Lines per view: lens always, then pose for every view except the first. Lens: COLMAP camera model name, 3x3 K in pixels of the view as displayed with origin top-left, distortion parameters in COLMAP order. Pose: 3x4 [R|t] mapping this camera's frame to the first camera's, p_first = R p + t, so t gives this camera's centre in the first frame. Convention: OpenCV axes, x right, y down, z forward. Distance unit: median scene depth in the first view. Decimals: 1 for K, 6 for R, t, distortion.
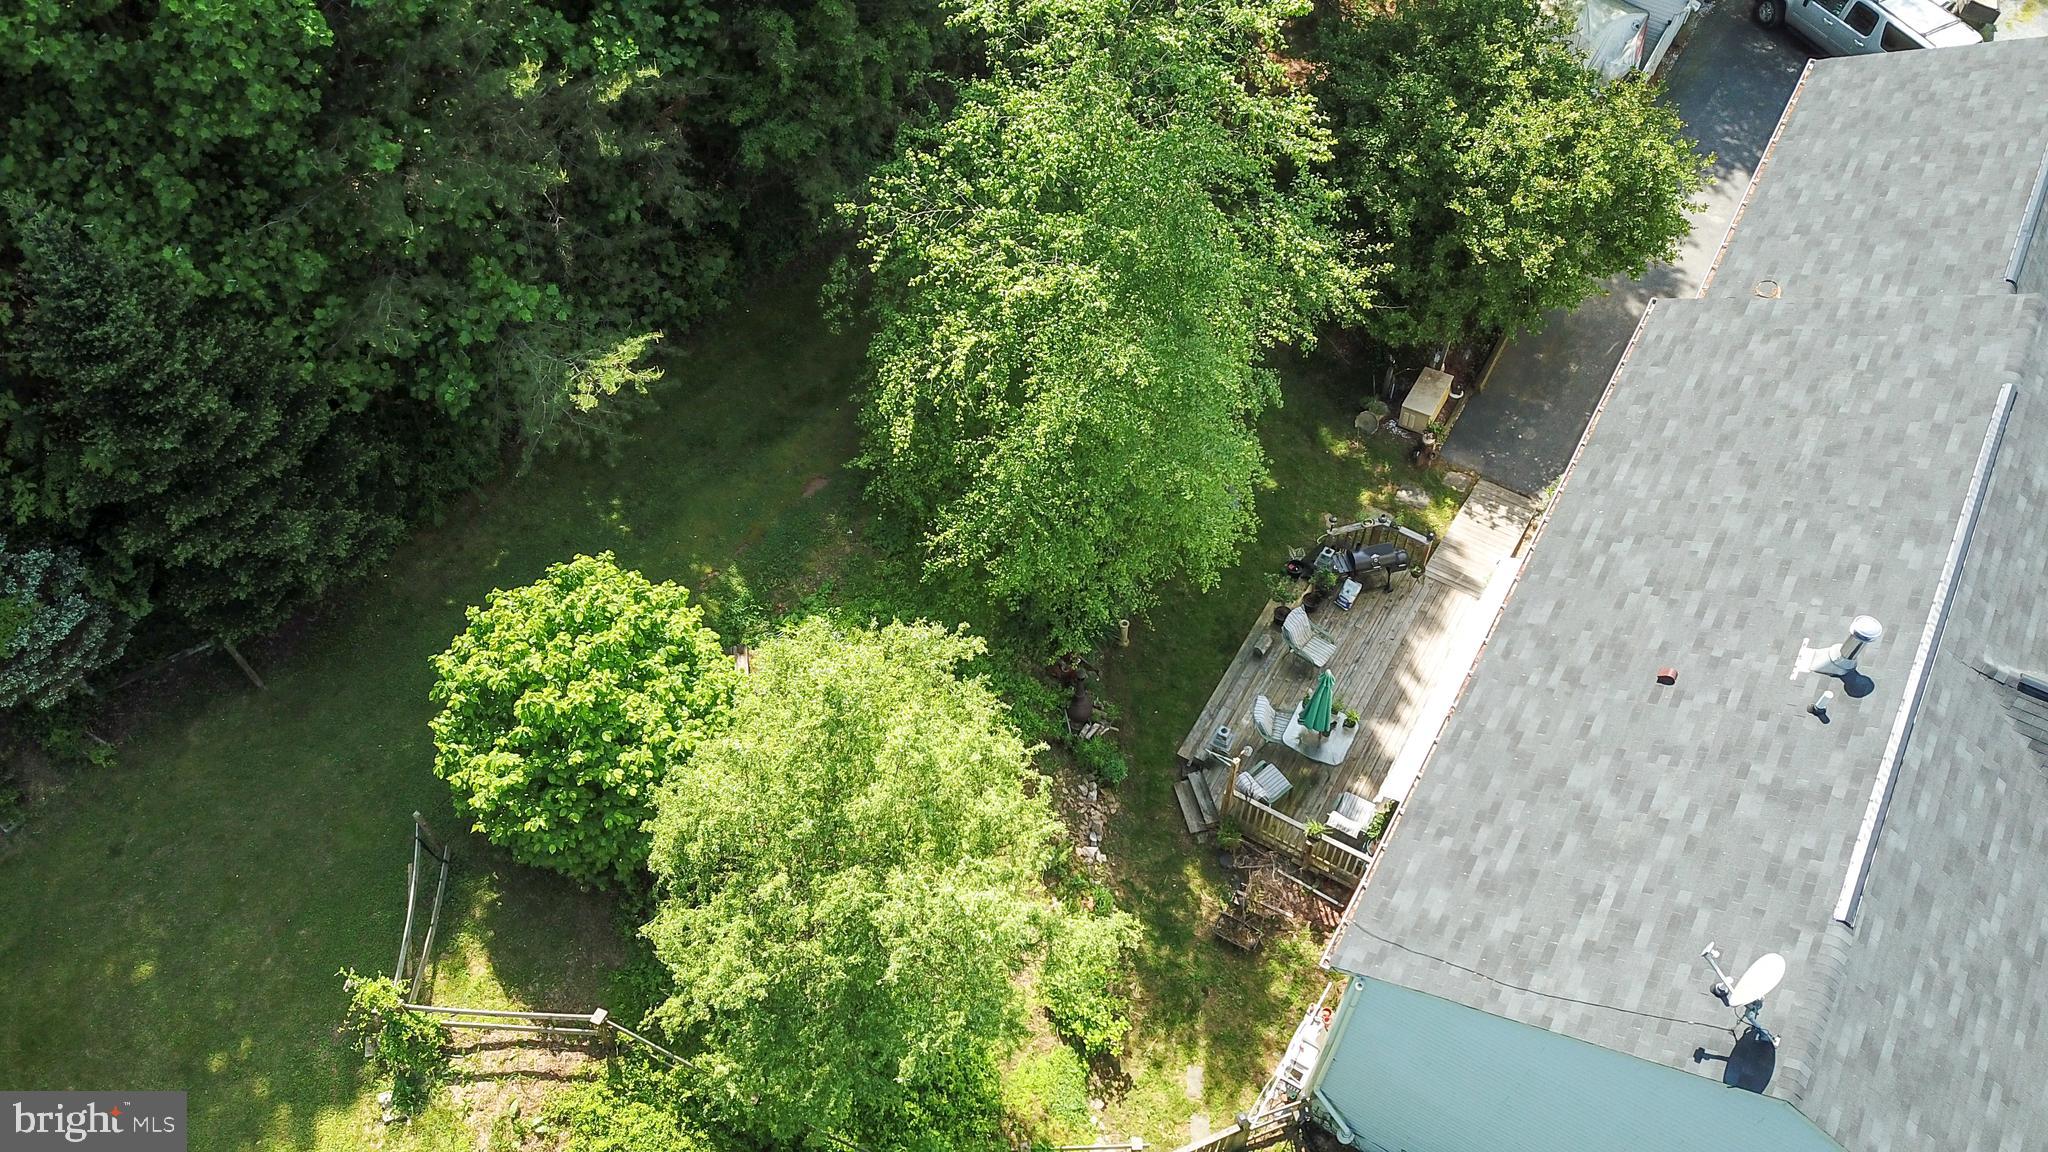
lens RADIAL K [[1605.1, 0, 1024.9], [0, 1605.1, 576.2], [0, 0, 1]] dist [0.012320, -0.000254]
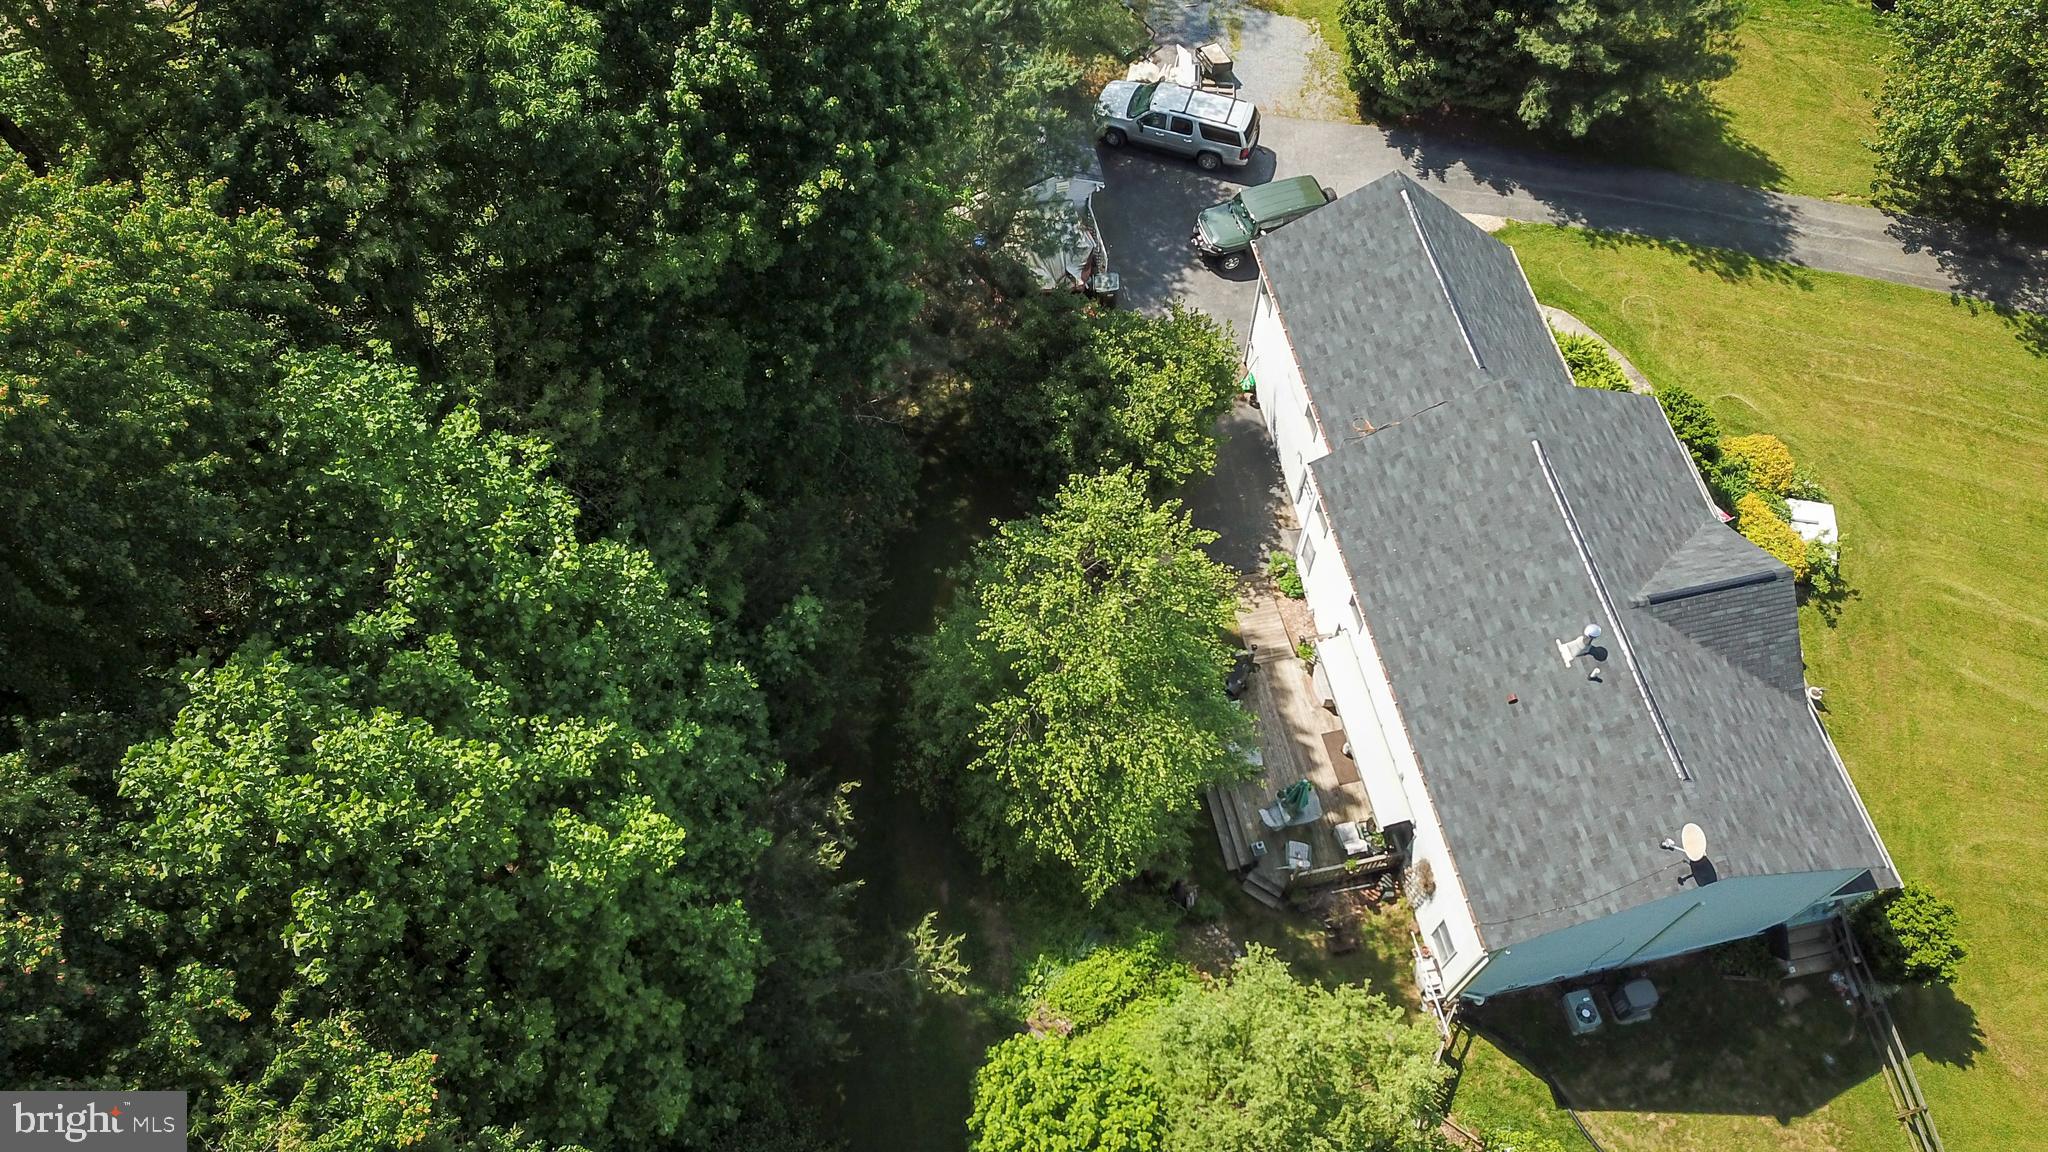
lens RADIAL K [[1605.1, 0, 1023.0], [0, 1605.1, 576.6], [0, 0, 1]] dist [0.012320, -0.000254]
pose [[0.741915, -0.588175, 0.321888, -0.497460], [0.551434, 0.808359, 0.206097, -0.710675], [-0.381423, 0.024594, 0.924074, -0.448774]]
